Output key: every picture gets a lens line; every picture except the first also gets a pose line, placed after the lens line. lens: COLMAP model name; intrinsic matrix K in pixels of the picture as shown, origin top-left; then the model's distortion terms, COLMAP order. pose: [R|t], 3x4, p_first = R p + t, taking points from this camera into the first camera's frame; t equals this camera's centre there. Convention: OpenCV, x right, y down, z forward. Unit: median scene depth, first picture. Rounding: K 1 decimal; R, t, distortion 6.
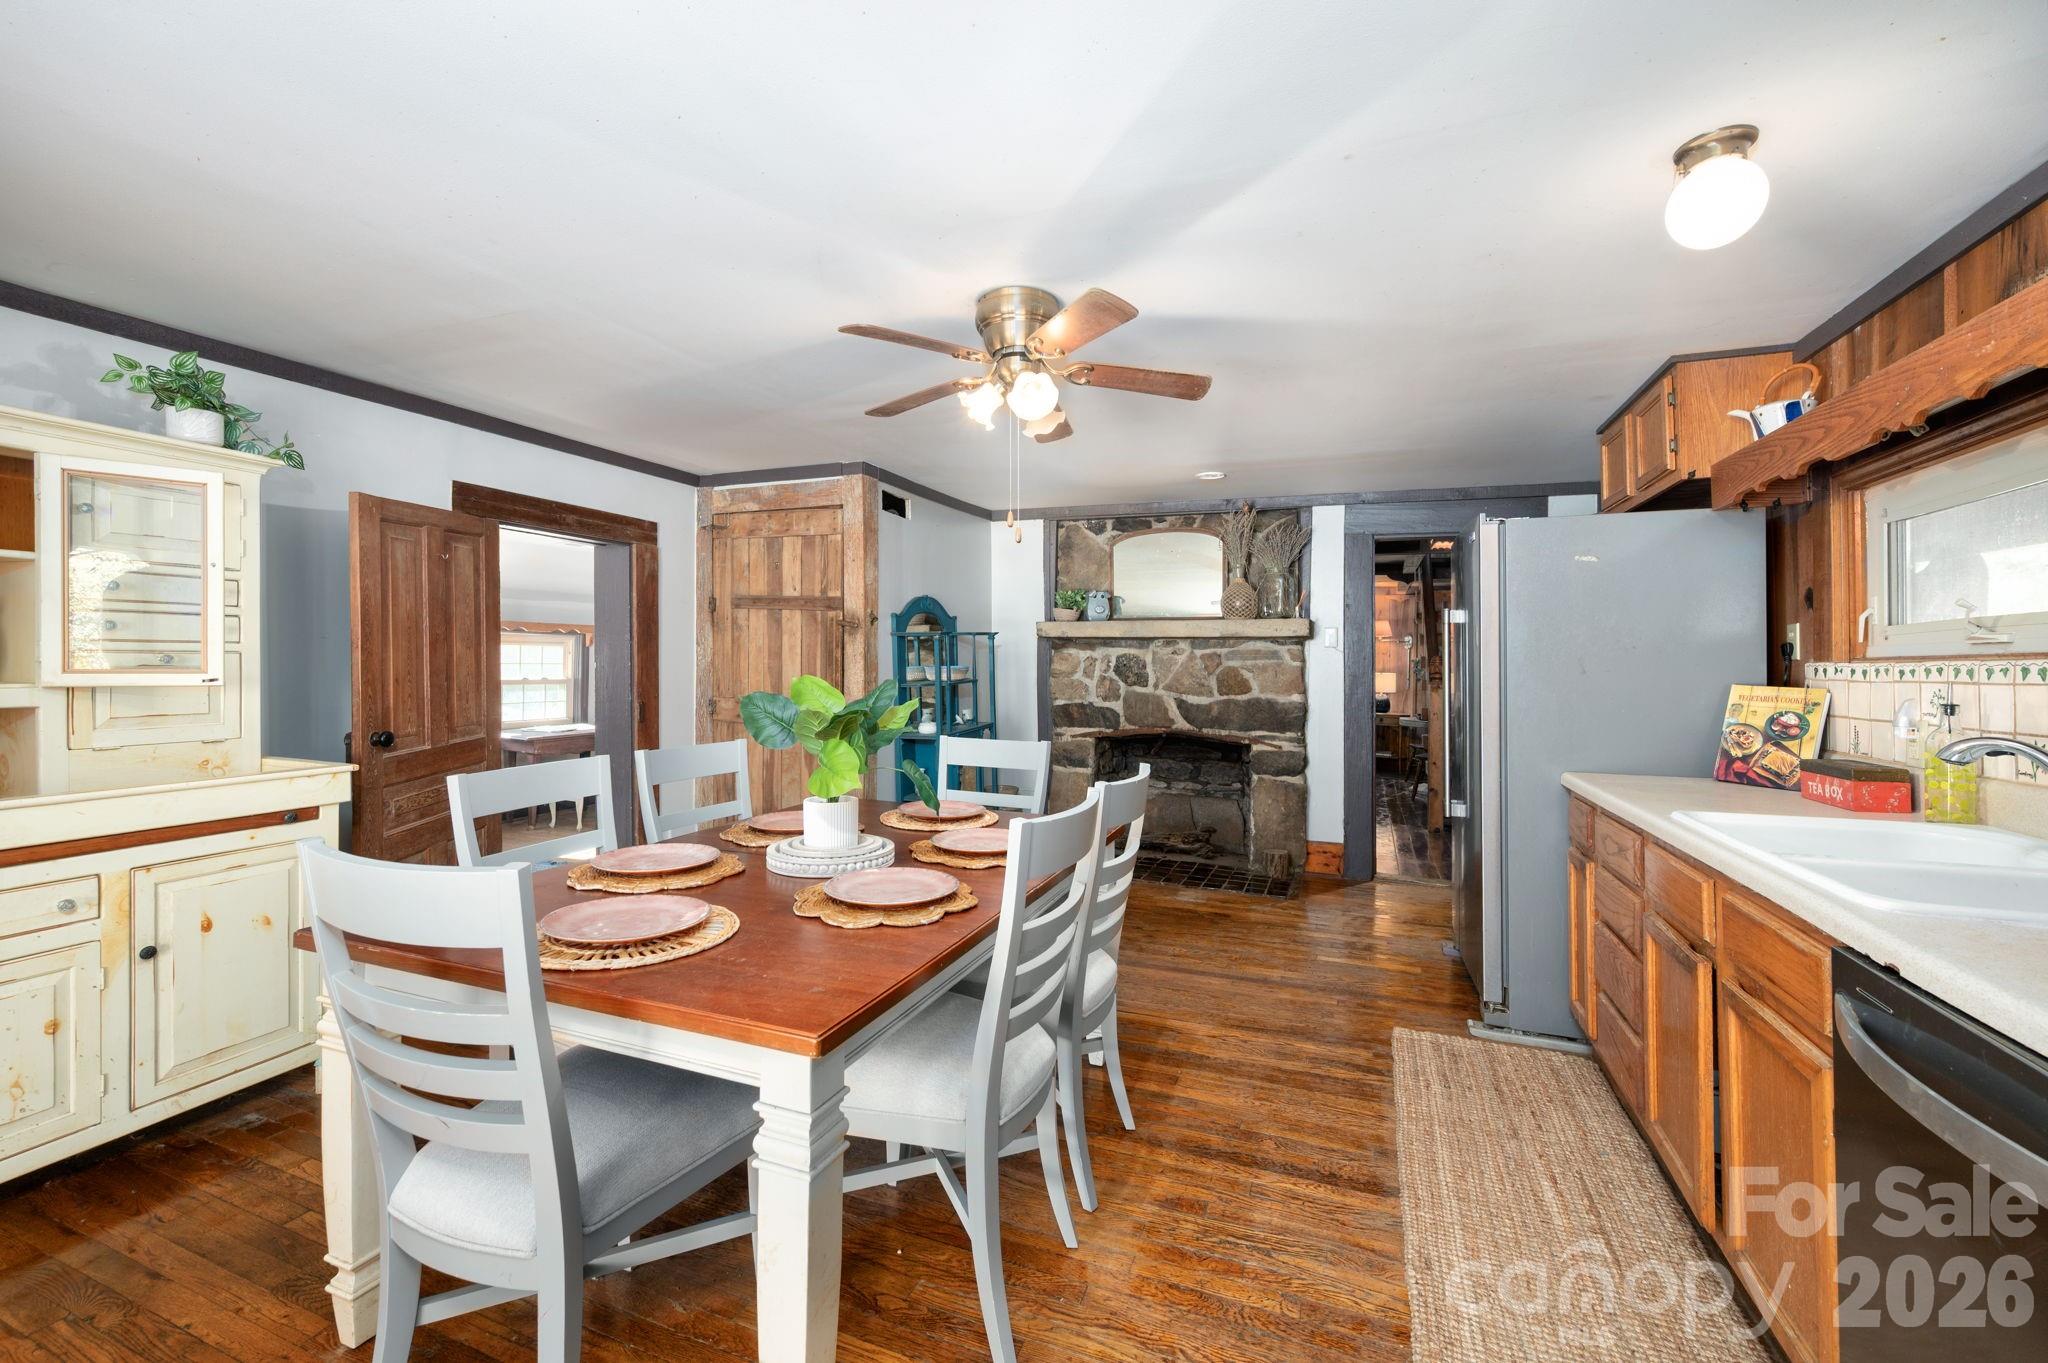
lens RADIAL K [[825.6, 0, 1016.3], [0, 825.6, 677.7], [0, 0, 1]] dist [-0.000738, -0.000055]
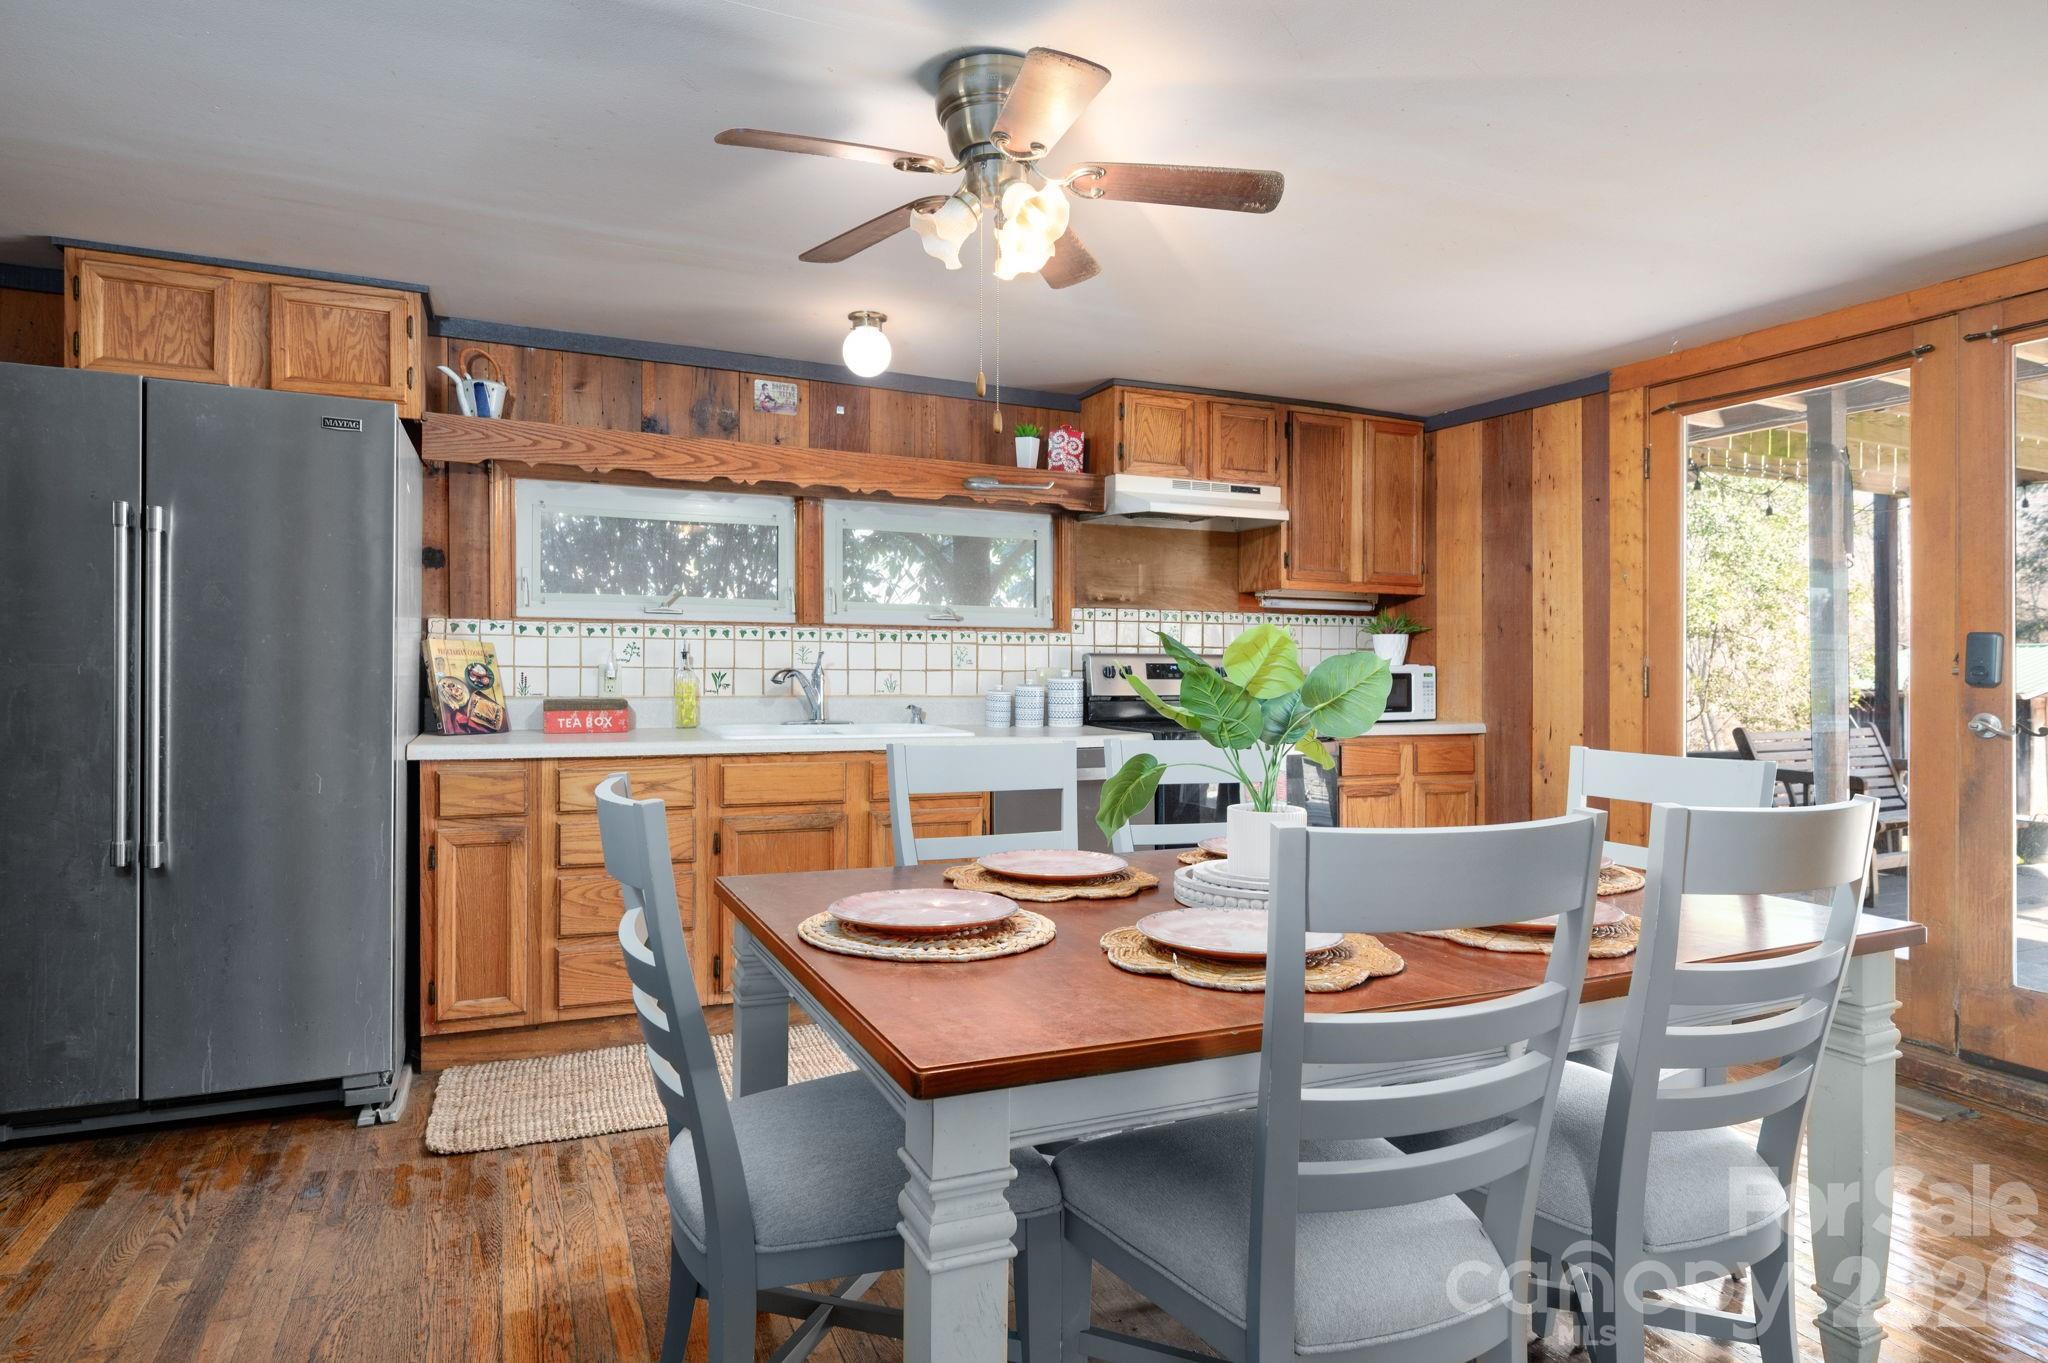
lens RADIAL K [[1119.9, 0, 1029.9], [0, 1119.9, 653.8], [0, 0, 1]] dist [-0.001582, -0.000332]
pose [[-0.731396, -0.007857, 0.681908, -0.602757], [-0.009934, 0.999950, 0.000867, 0.019246], [-0.681881, -0.006140, -0.731437, 1.550221]]
